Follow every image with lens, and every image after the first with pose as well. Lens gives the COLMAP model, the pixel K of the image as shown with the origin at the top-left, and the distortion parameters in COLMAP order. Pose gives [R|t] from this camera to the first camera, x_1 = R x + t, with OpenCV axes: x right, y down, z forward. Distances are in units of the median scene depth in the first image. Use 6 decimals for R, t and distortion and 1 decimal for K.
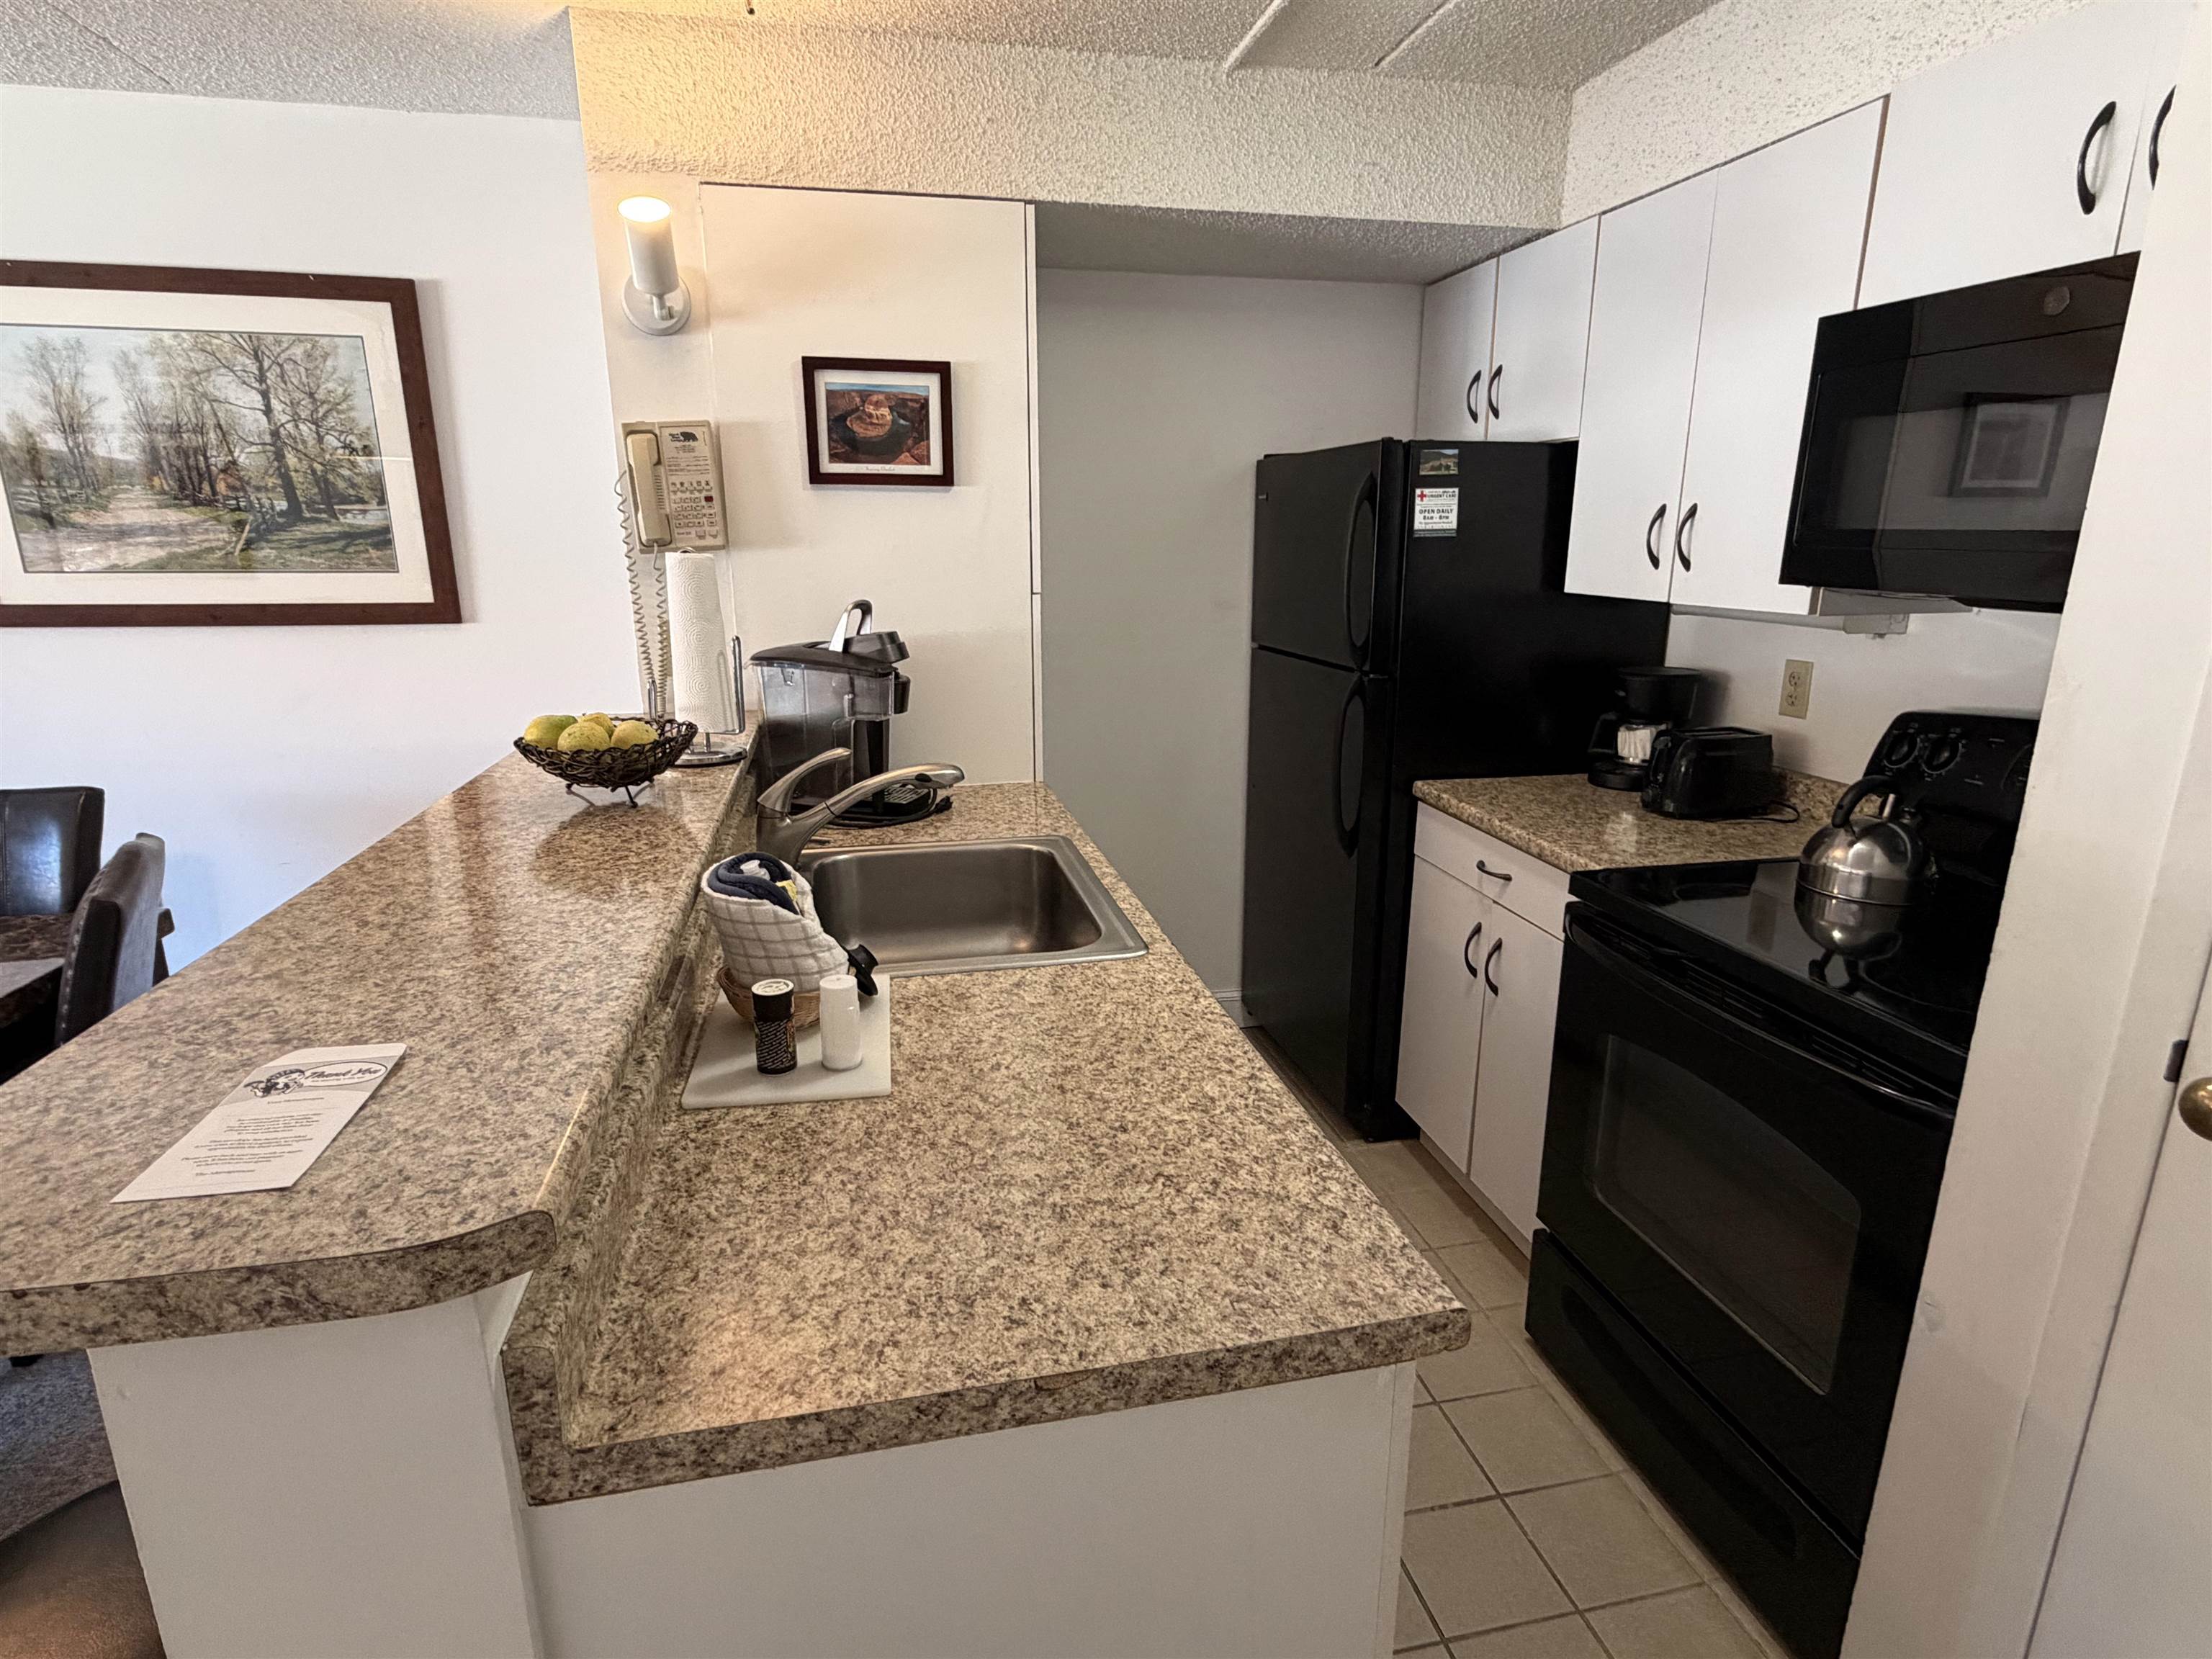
lens RADIAL K [[1154.8, 0, 1099.2], [0, 1154.8, 828.1], [0, 0, 1]] dist [0.003421, -0.000303]
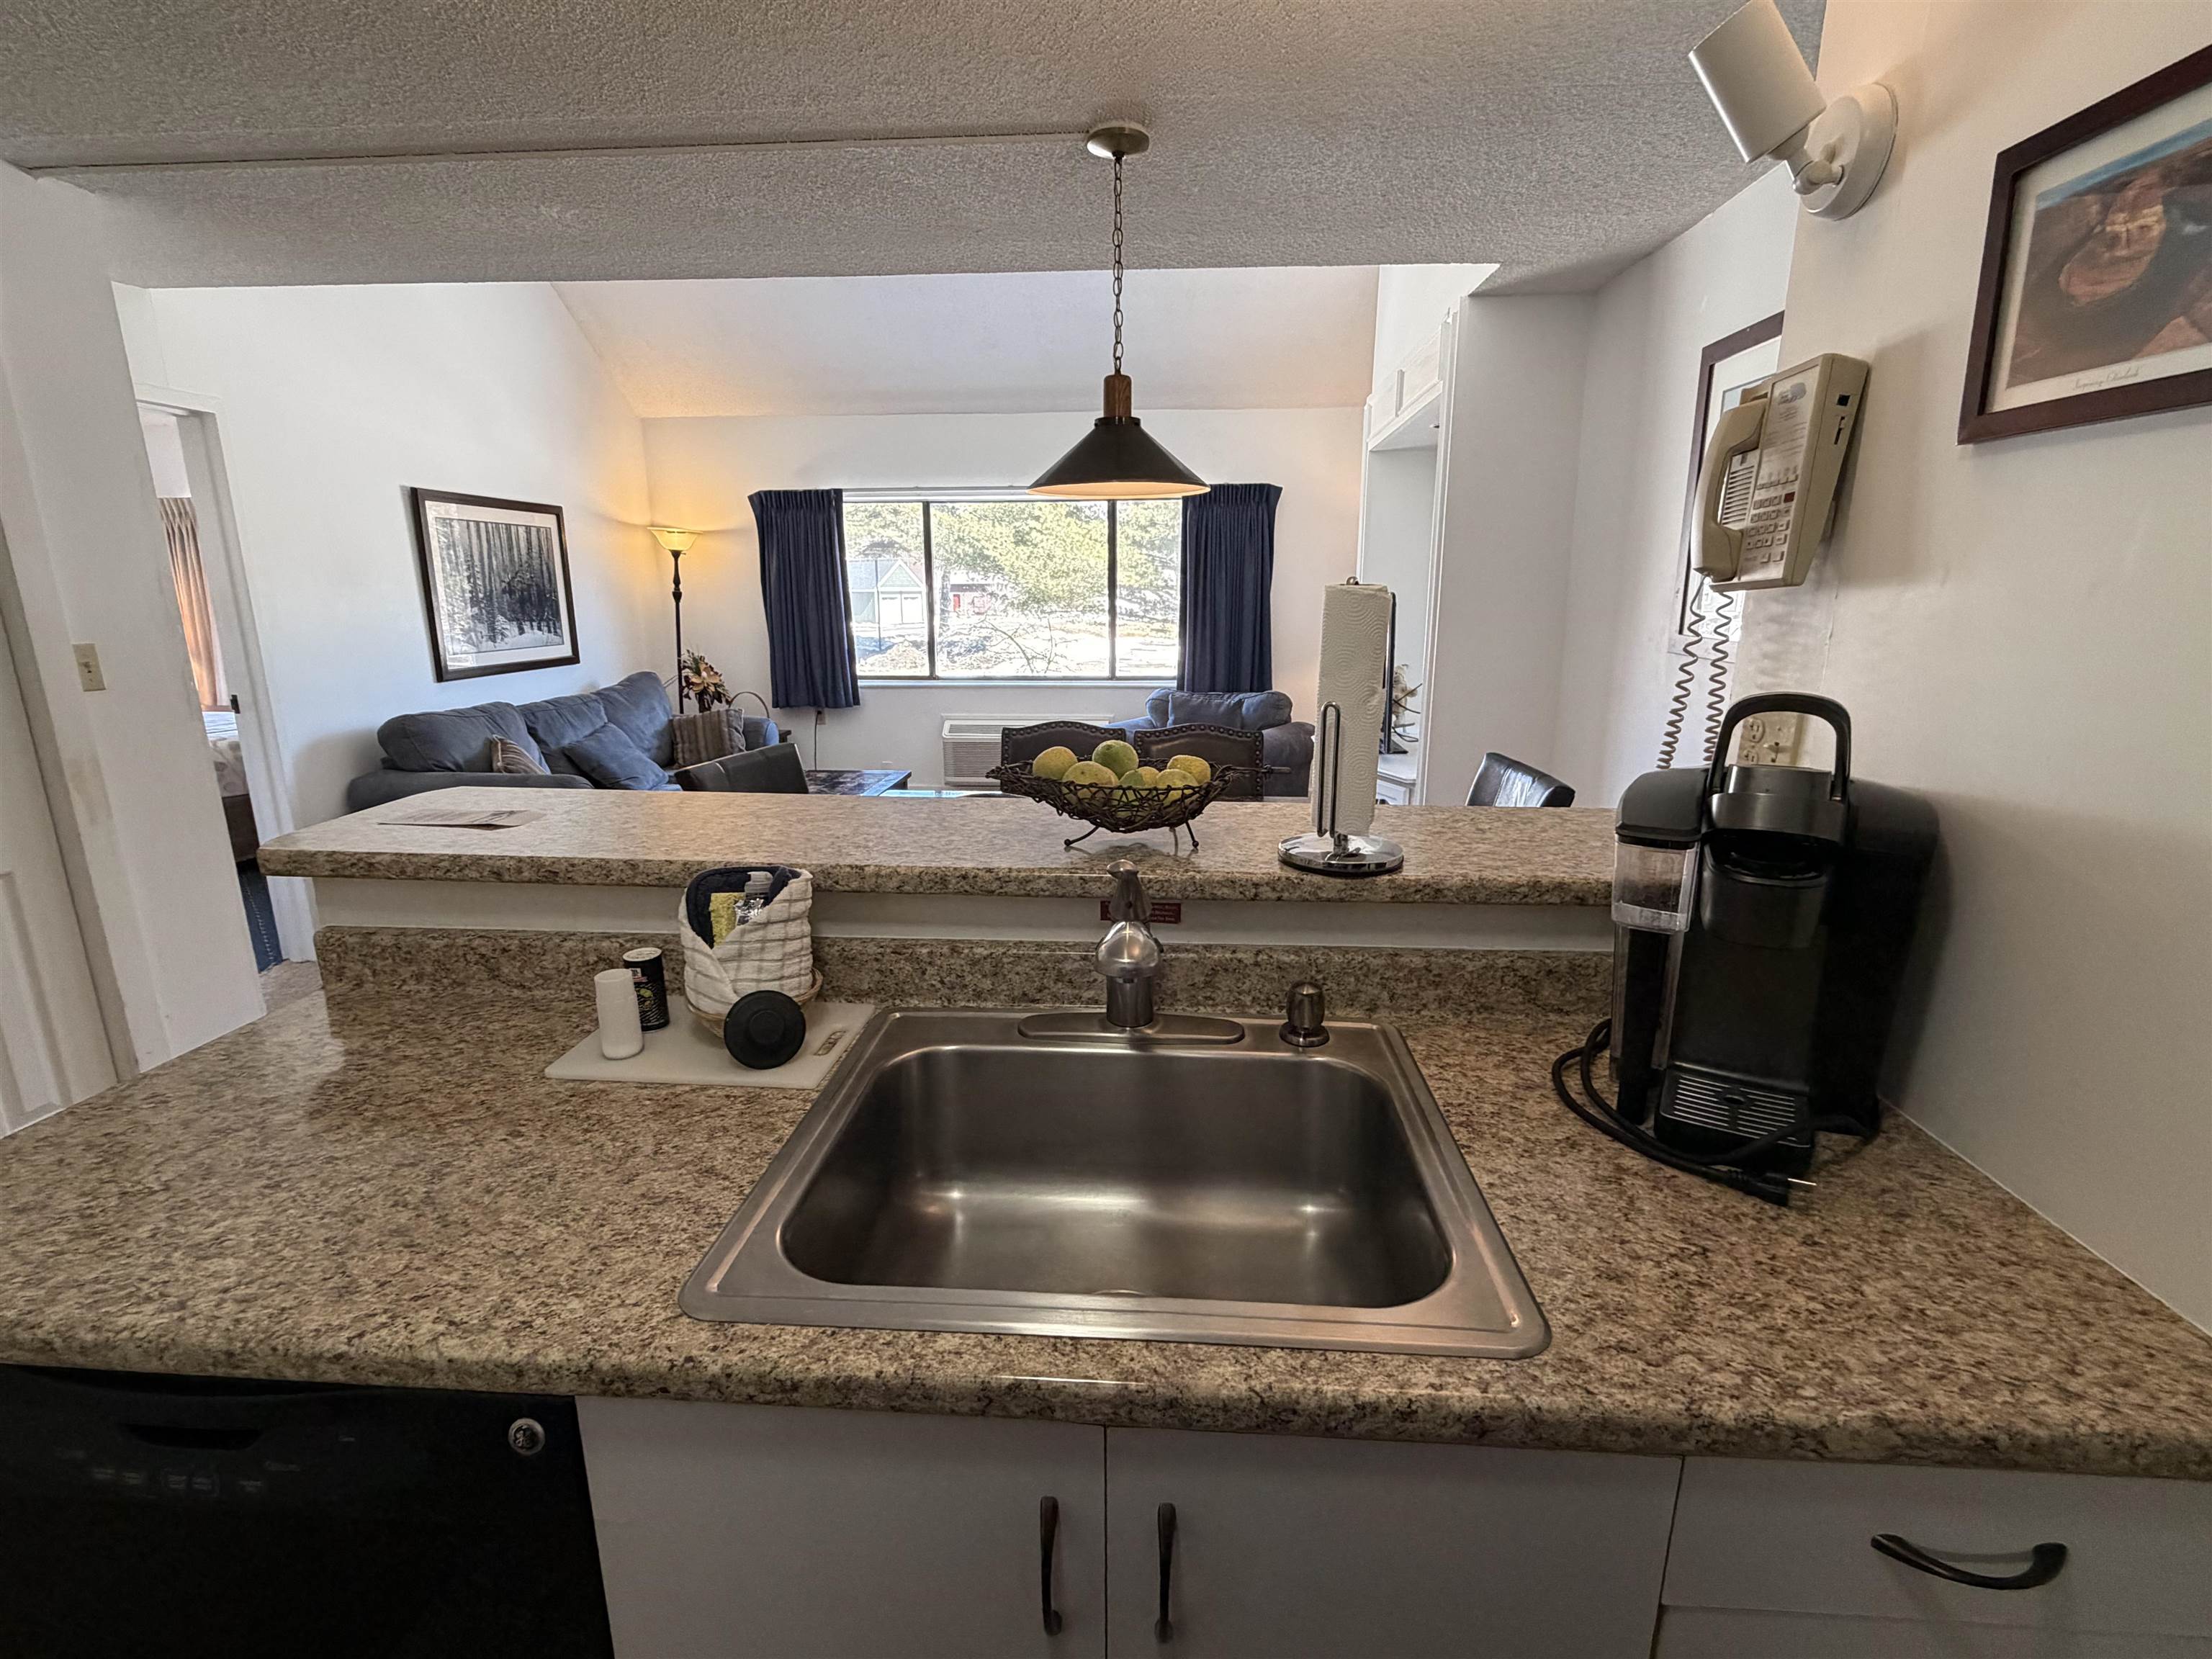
lens RADIAL K [[1011.9, 0, 1100.7], [0, 1011.9, 830.9], [0, 0, 1]] dist [0.001205, -0.000911]
pose [[-0.276157, 0.227032, -0.933913, 0.244086], [-0.240721, 0.924391, 0.295898, -0.185459], [0.930479, 0.306527, -0.200625, 0.778970]]
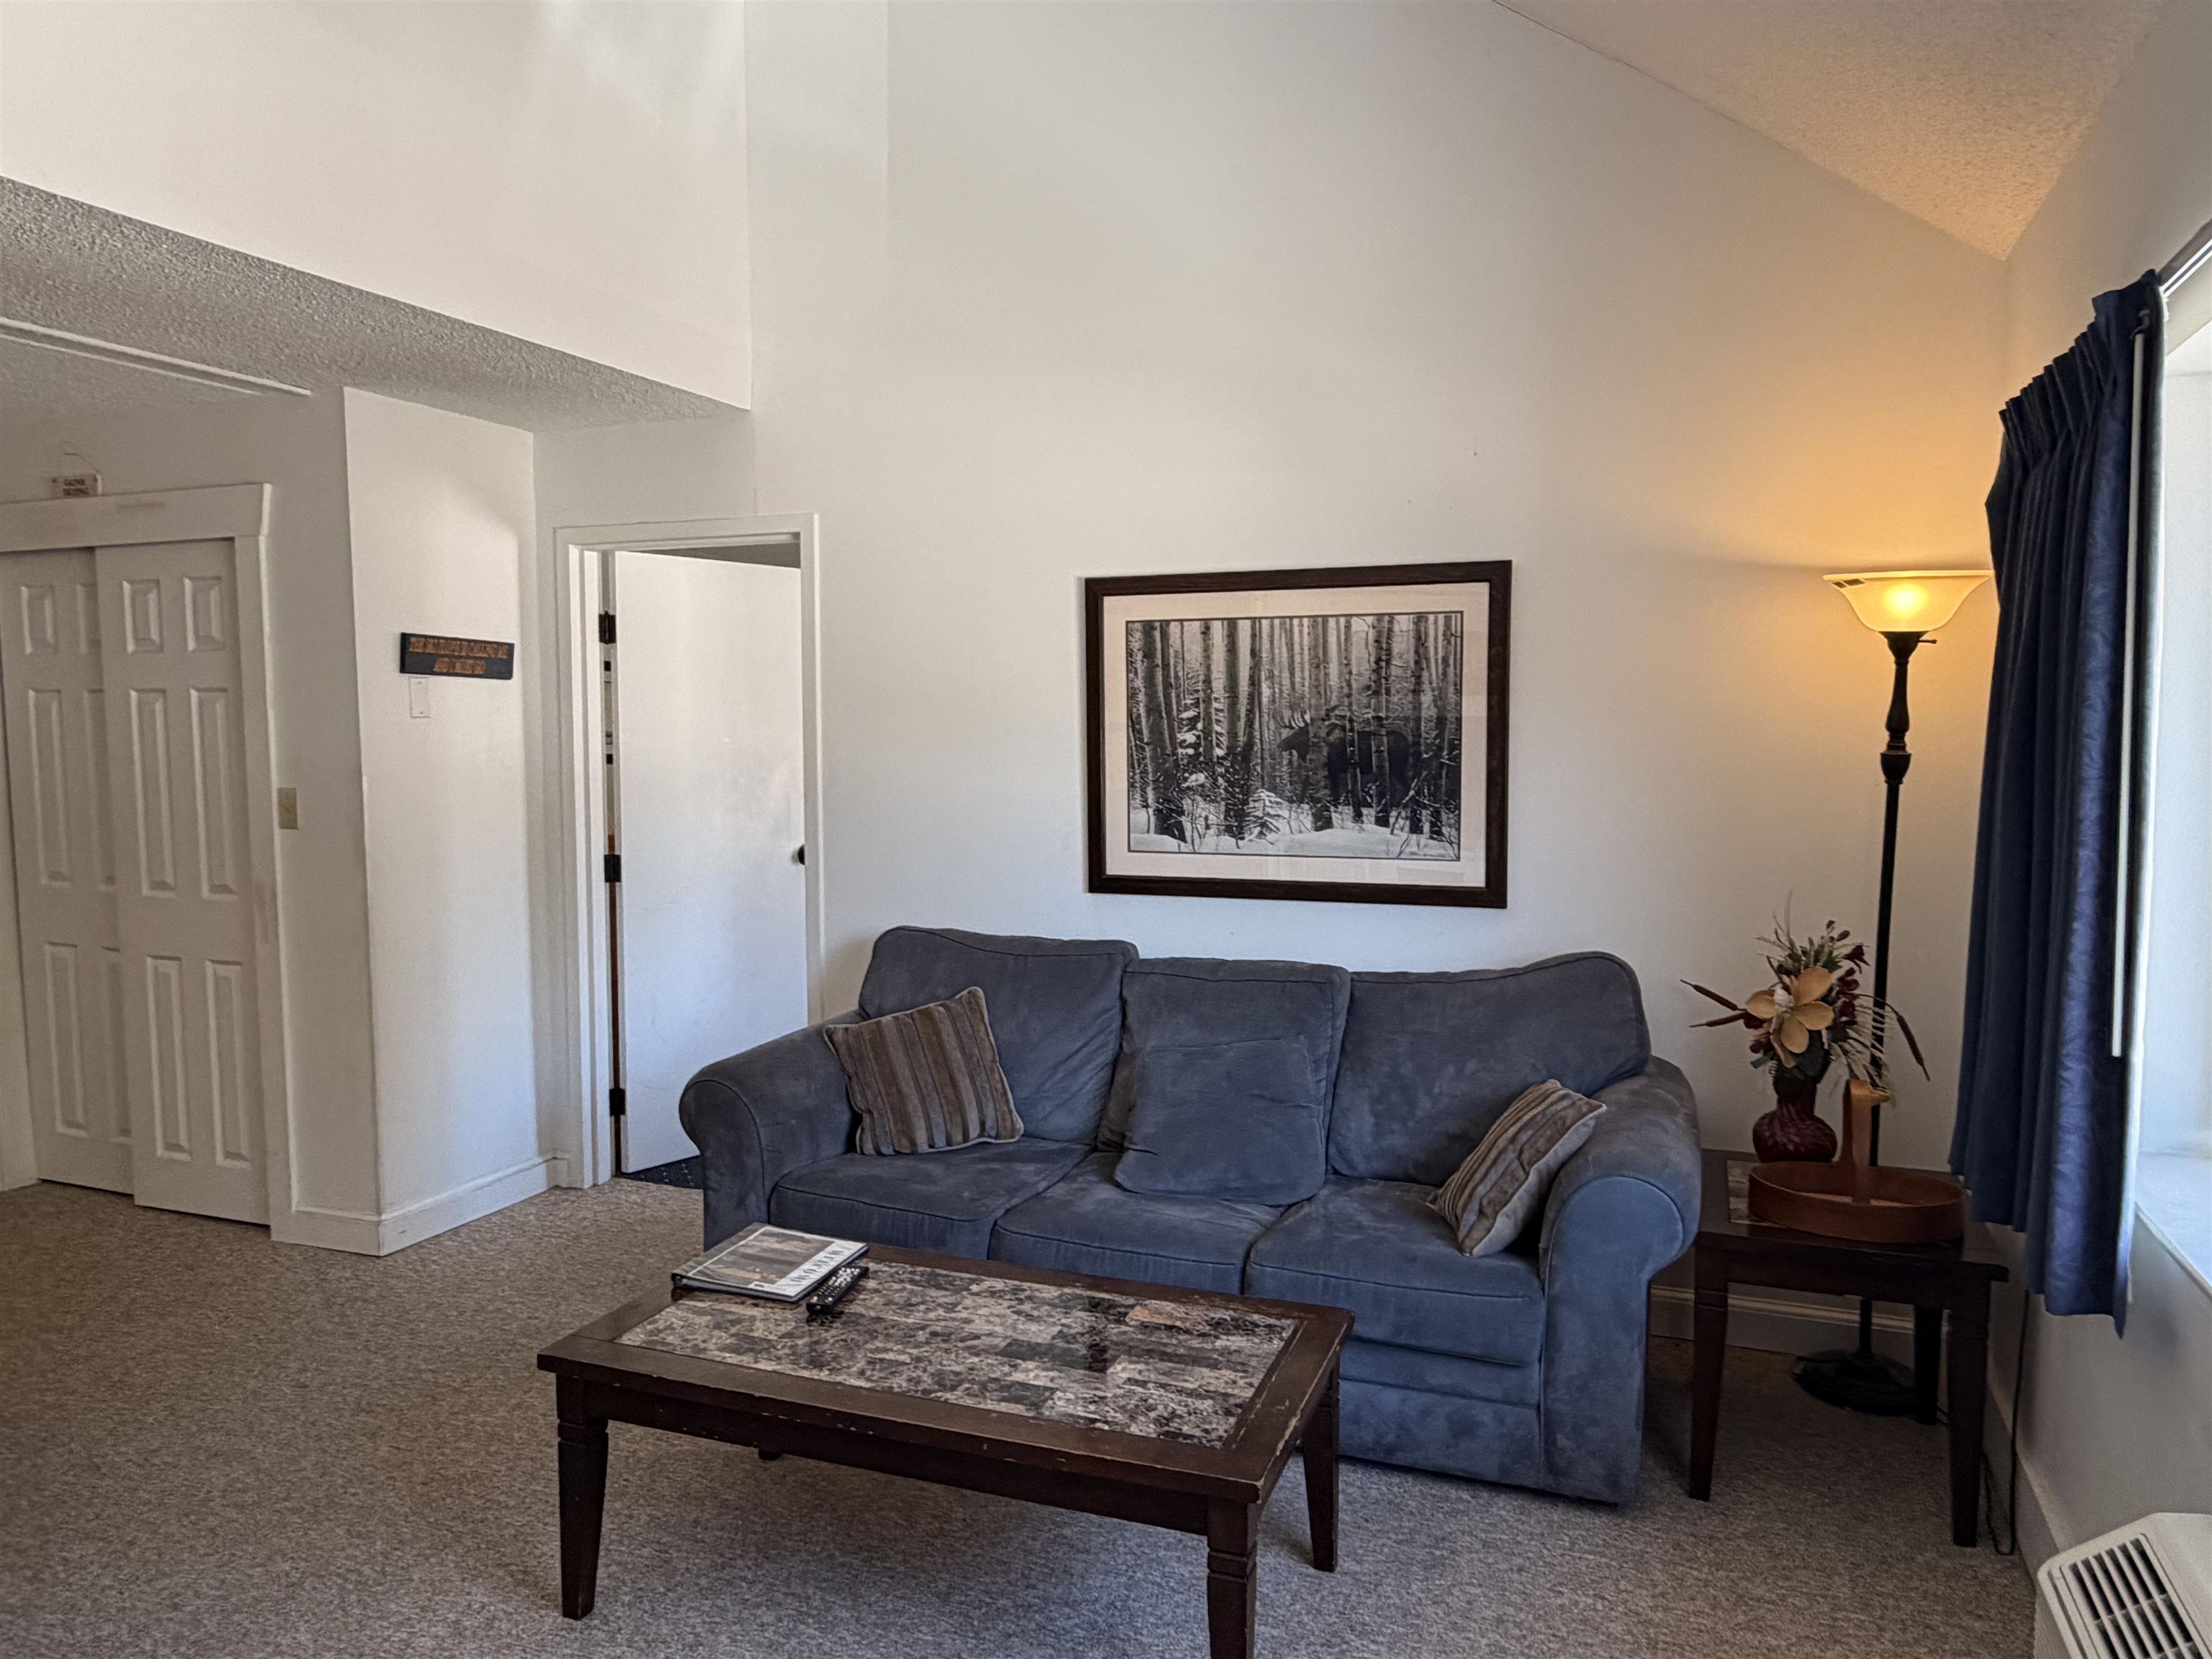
lens RADIAL K [[1547.0, 0, 1097.9], [0, 1547.0, 836.7], [0, 0, 1]] dist [0.083058, -0.099055]
pose [[-0.837265, -0.039094, 0.545398, -2.255129], [0.143136, 0.946990, 0.287615, -0.139014], [-0.527731, 0.318876, -0.787285, 0.495865]]
